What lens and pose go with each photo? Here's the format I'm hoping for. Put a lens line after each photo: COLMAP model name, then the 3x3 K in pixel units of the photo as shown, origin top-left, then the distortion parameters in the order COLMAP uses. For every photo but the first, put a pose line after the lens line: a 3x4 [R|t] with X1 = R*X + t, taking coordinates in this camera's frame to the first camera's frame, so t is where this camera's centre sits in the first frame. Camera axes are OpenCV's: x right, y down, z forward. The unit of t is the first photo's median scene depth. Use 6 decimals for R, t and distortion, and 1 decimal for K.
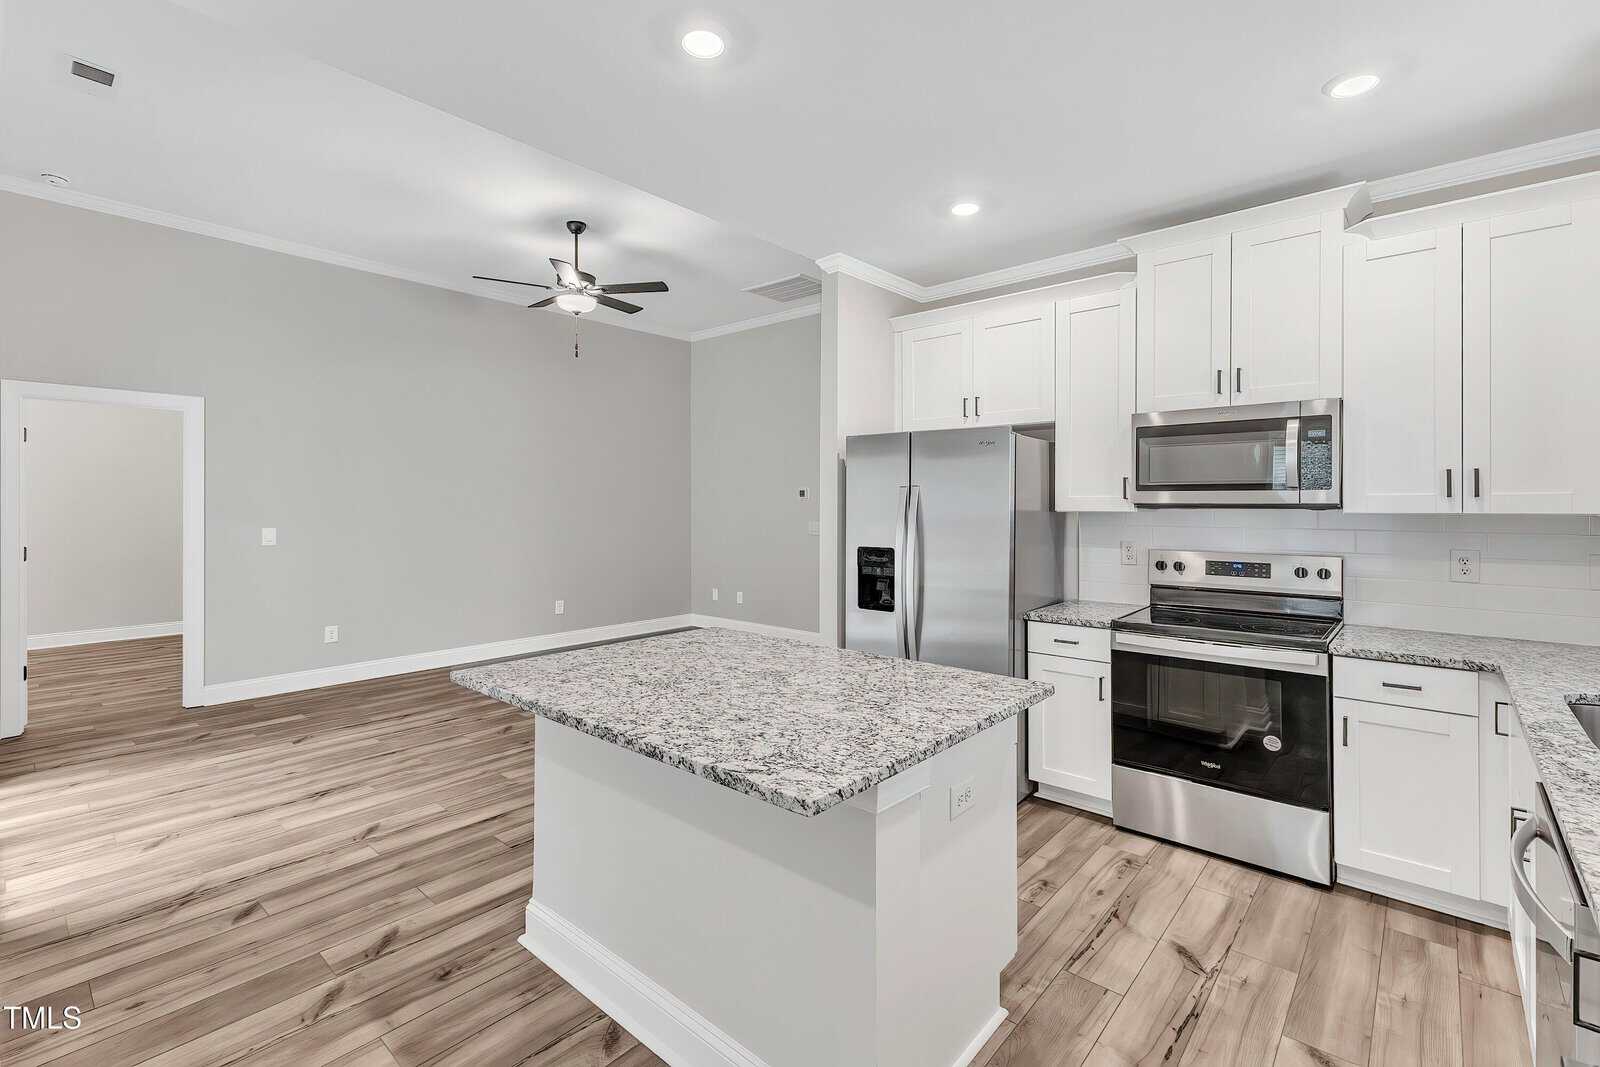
lens RADIAL K [[713.2, 0, 794.1], [0, 713.2, 506.5], [0, 0, 1]] dist [0.008846, -0.000452]
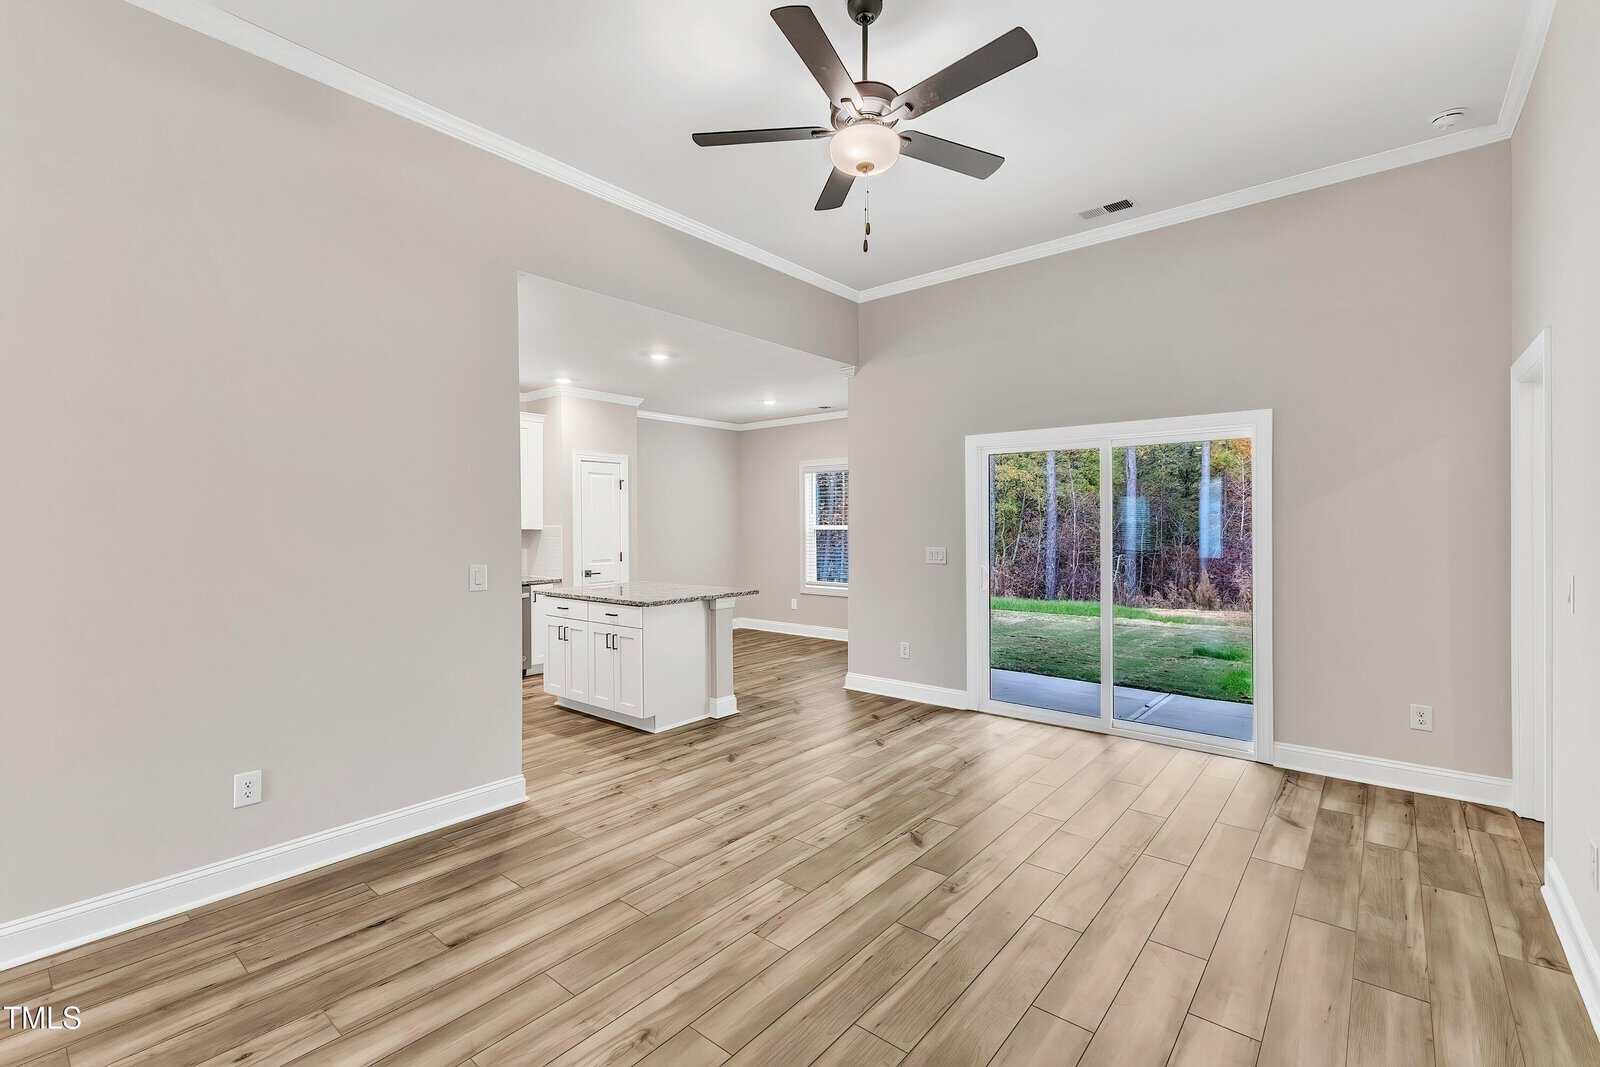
lens RADIAL K [[700.4, 0, 803.1], [0, 700.4, 524.4], [0, 0, 1]] dist [0.002227, -0.000192]
pose [[-0.999314, 0.005371, -0.036656, -0.387052], [0.005175, 0.999972, 0.005420, -0.011636], [0.036684, 0.005226, -0.999313, 2.480511]]
